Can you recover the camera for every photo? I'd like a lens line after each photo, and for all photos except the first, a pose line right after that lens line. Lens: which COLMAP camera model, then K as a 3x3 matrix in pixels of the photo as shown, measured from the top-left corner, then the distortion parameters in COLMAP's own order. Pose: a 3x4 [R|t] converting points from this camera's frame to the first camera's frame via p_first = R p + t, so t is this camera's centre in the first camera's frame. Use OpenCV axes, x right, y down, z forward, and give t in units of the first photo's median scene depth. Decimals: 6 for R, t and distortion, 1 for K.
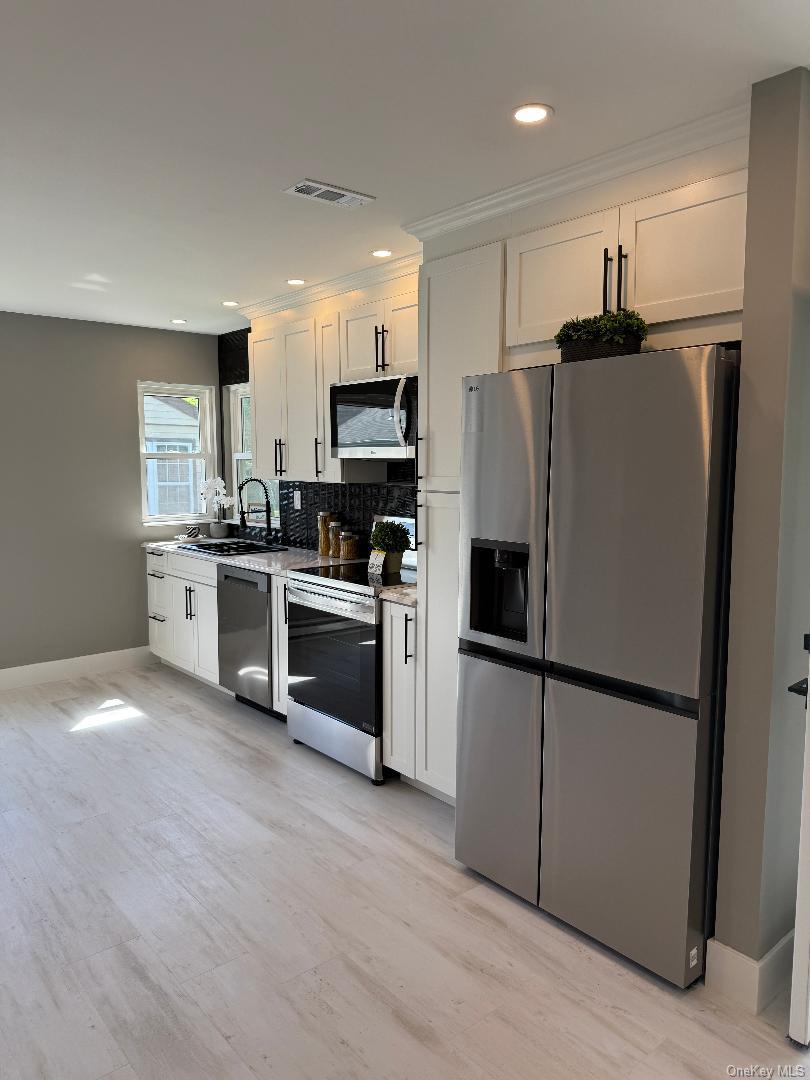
lens RADIAL K [[765.3, 0, 405.0], [0, 765.3, 540.0], [0, 0, 1]] dist [0.076158, -0.090222]
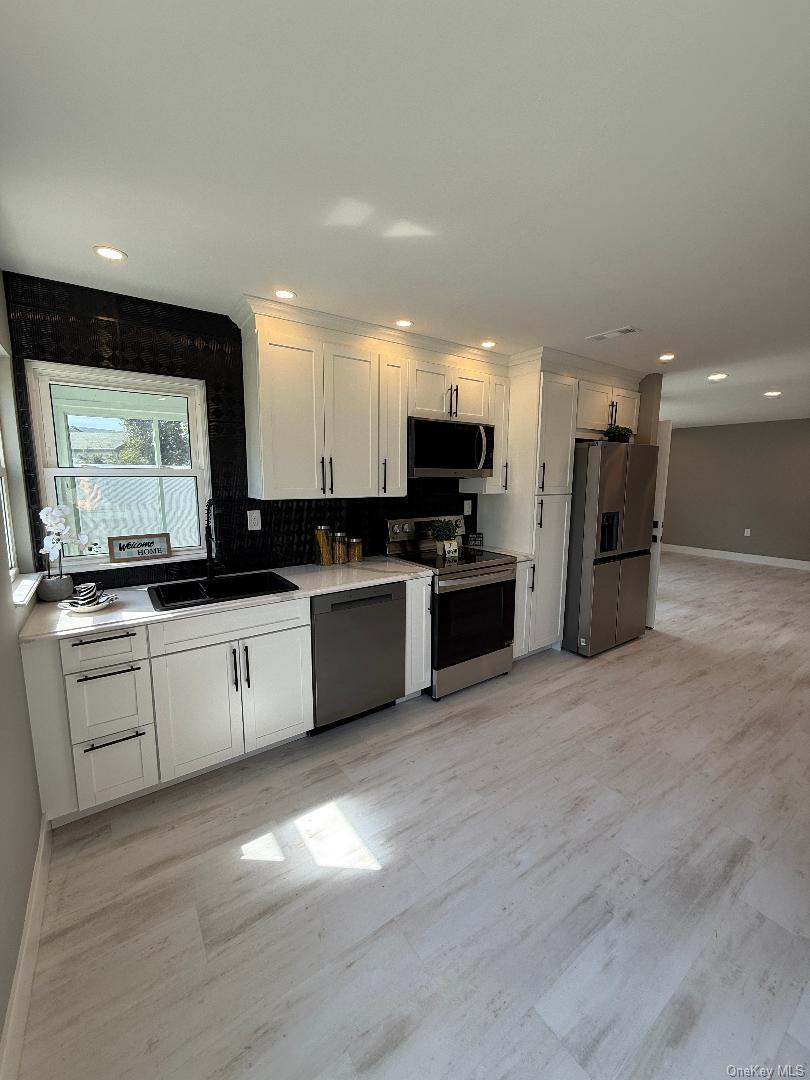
lens RADIAL K [[426.0, 0, 405.0], [0, 426.0, 540.0], [0, 0, 1]] dist [0.000566, 0.000359]
pose [[0.087857, -0.146730, 0.985267, -0.833117], [0.098272, 0.985544, 0.138008, -0.106134], [-0.991274, 0.084699, 0.101007, 0.991888]]
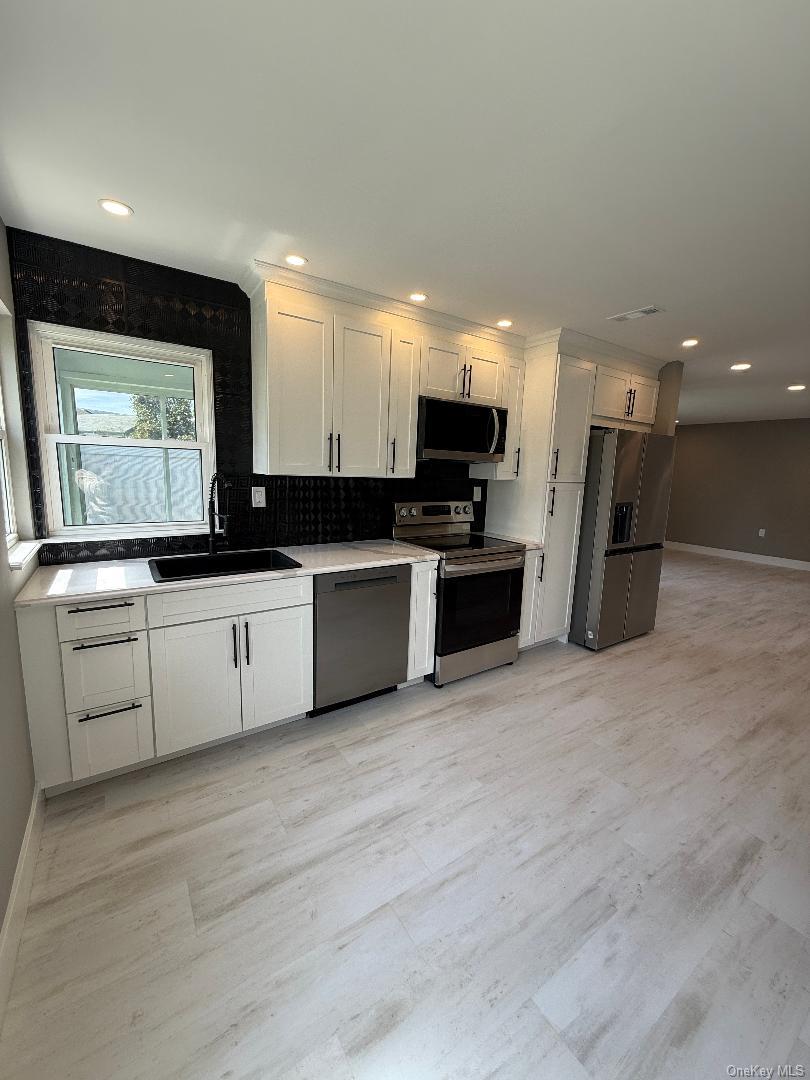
lens RADIAL K [[426.5, 0, 405.0], [0, 426.5, 540.0], [0, 0, 1]] dist [0.001146, 0.000013]
pose [[0.107807, -0.159056, 0.981366, -0.820338], [0.069267, 0.985922, 0.152185, -0.086530], [-0.991756, 0.051570, 0.117306, 0.995135]]
